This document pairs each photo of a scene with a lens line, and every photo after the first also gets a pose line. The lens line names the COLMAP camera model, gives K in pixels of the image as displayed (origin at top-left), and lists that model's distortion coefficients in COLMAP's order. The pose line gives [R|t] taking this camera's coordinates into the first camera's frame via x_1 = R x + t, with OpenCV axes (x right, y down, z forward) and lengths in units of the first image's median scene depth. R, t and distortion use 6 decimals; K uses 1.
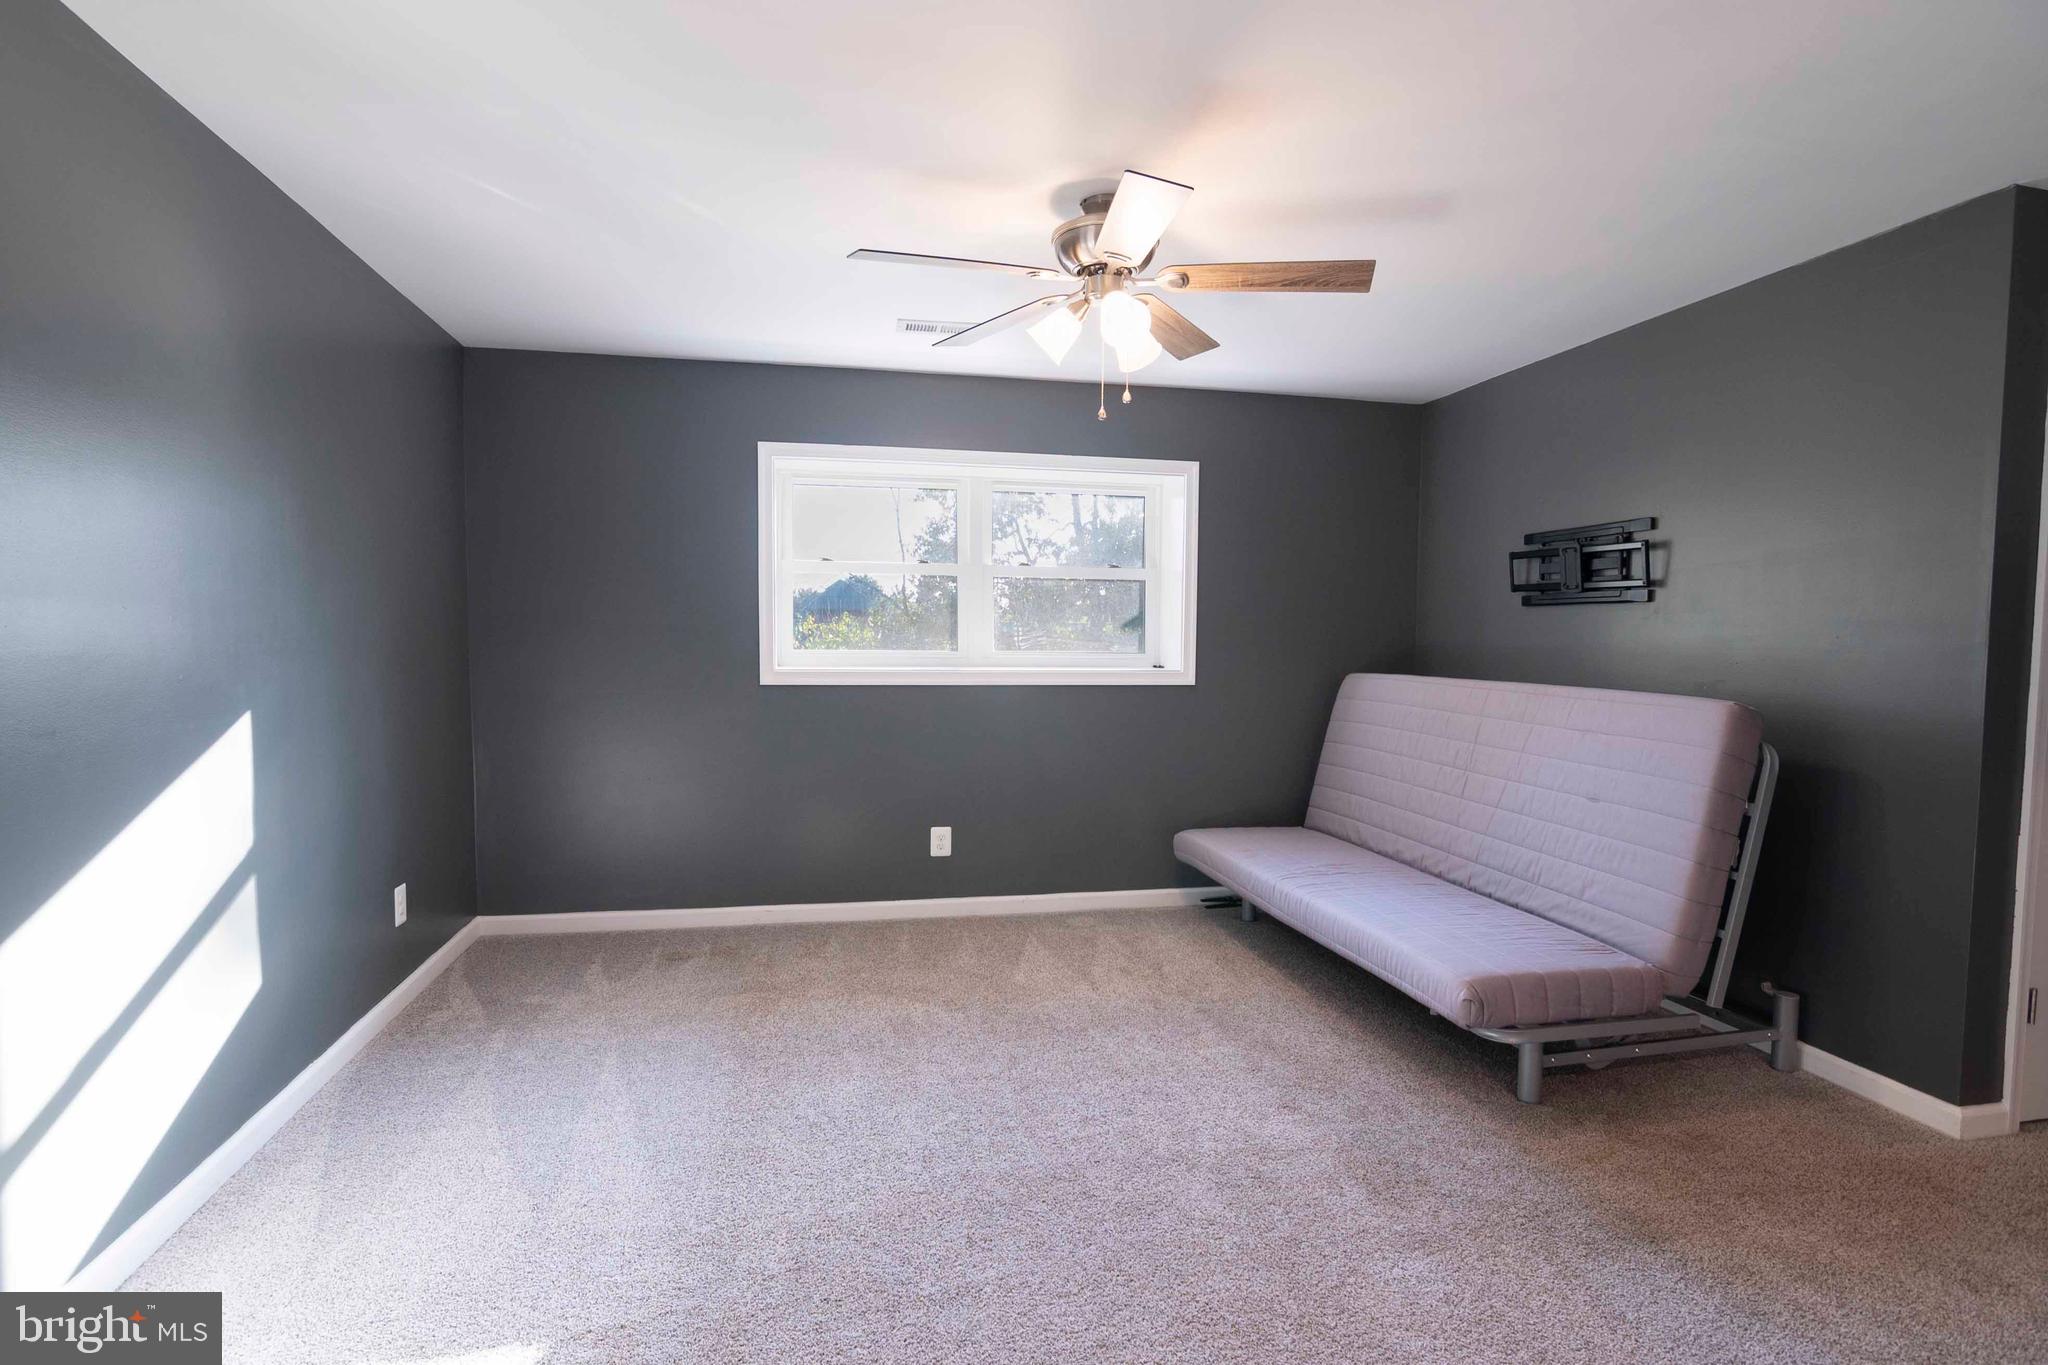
lens RADIAL K [[1008.4, 0, 1012.9], [0, 1008.4, 692.1], [0, 0, 1]] dist [-0.026762, 0.005353]
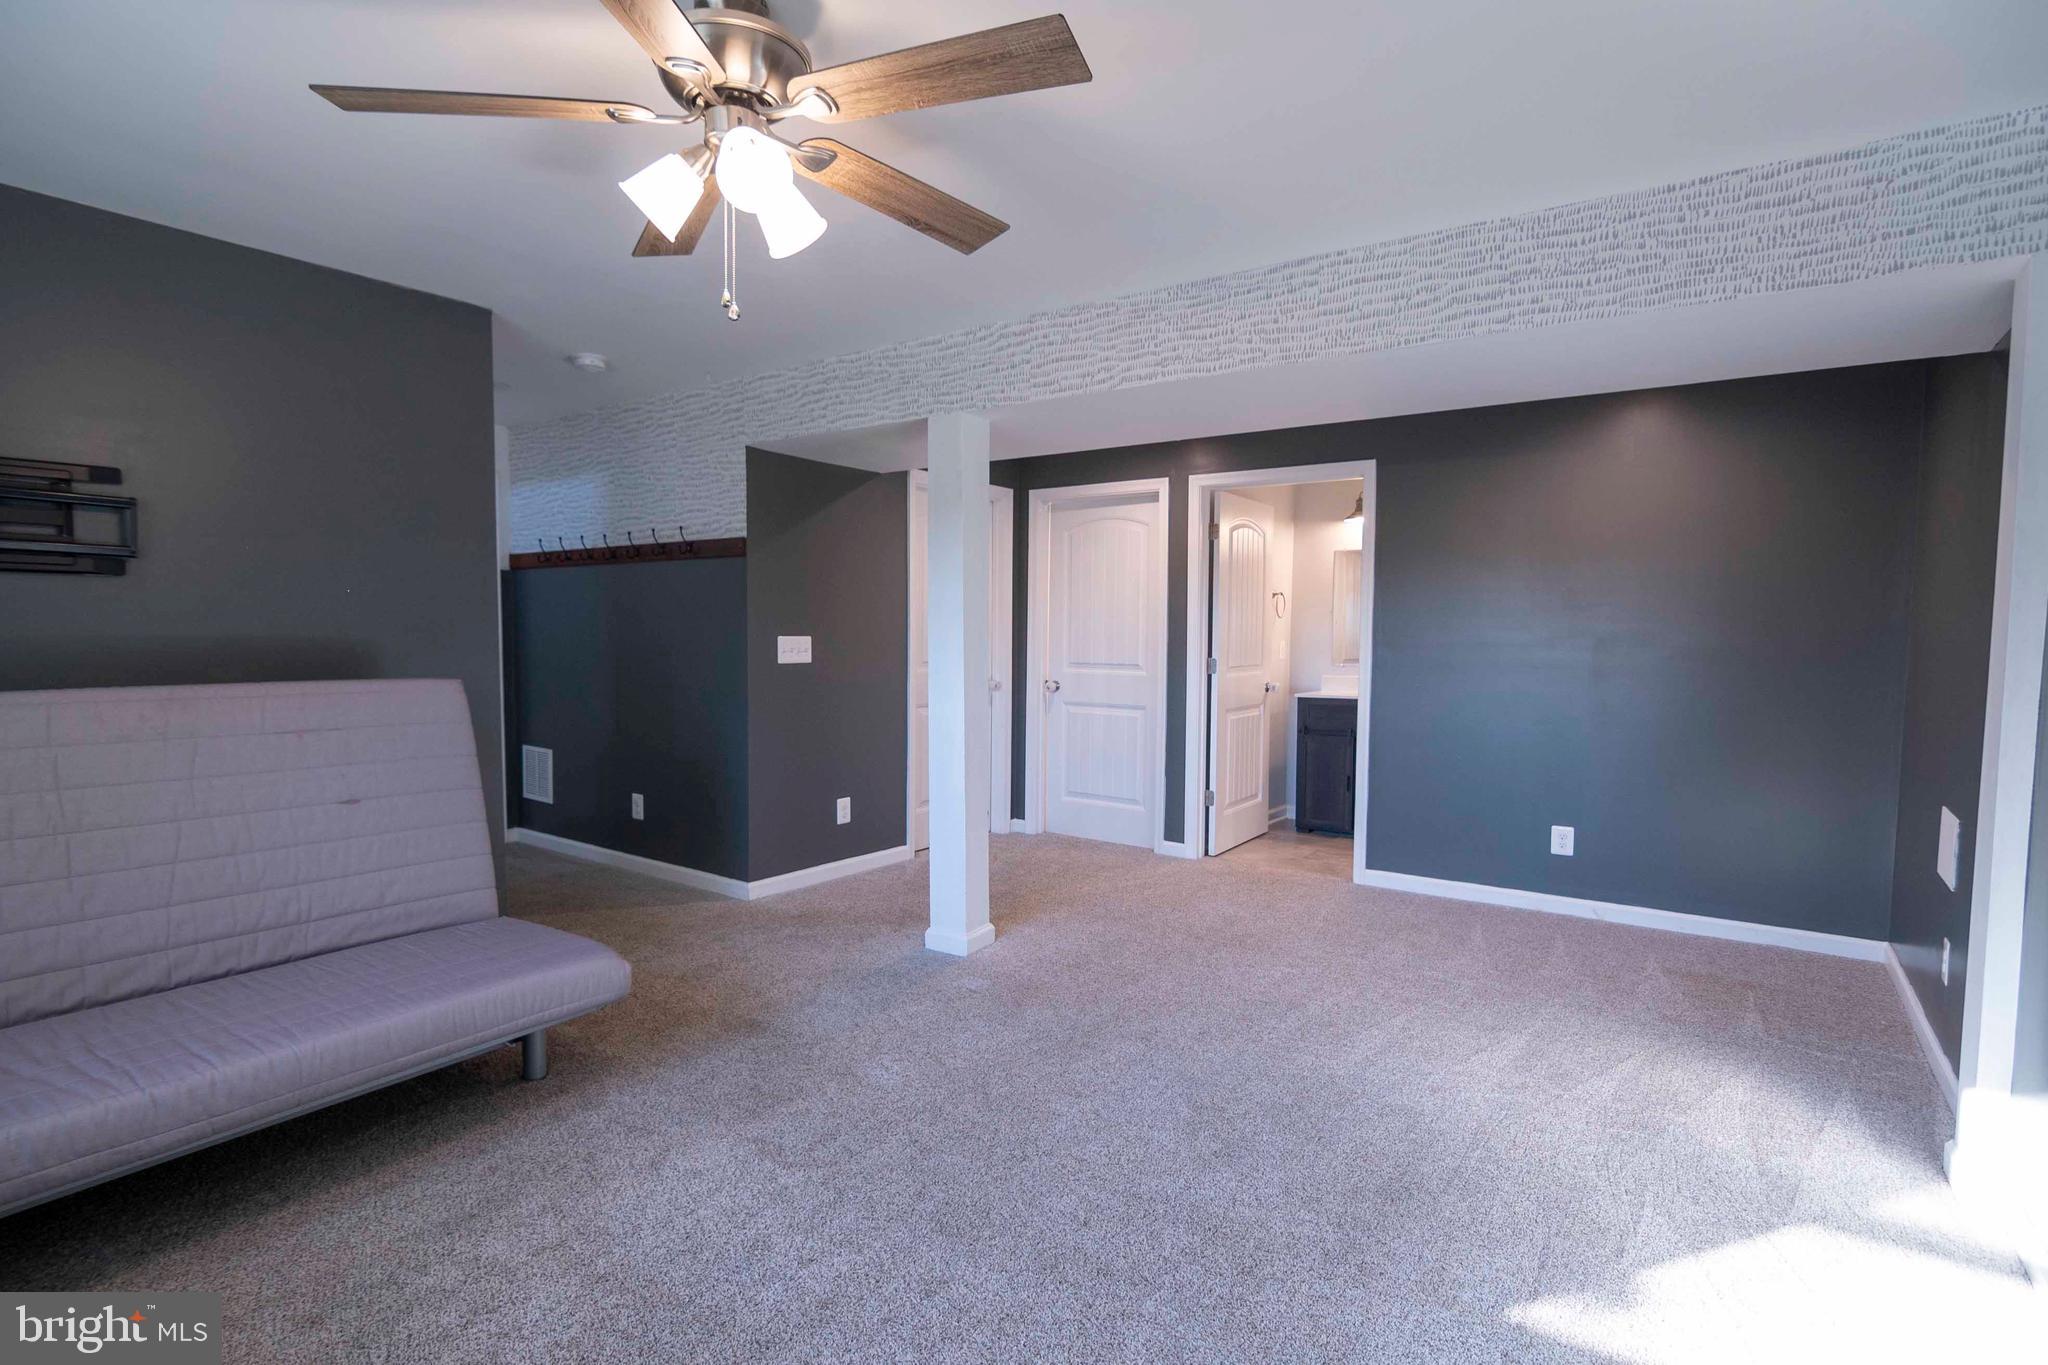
lens RADIAL K [[1008.4, 0, 1012.9], [0, 1008.4, 692.1], [0, 0, 1]] dist [-0.026762, 0.005353]
pose [[-0.678253, -0.058023, 0.732534, -0.403273], [0.034797, 0.993223, 0.110891, -0.057728], [-0.734004, 0.100702, -0.671638, 0.967534]]
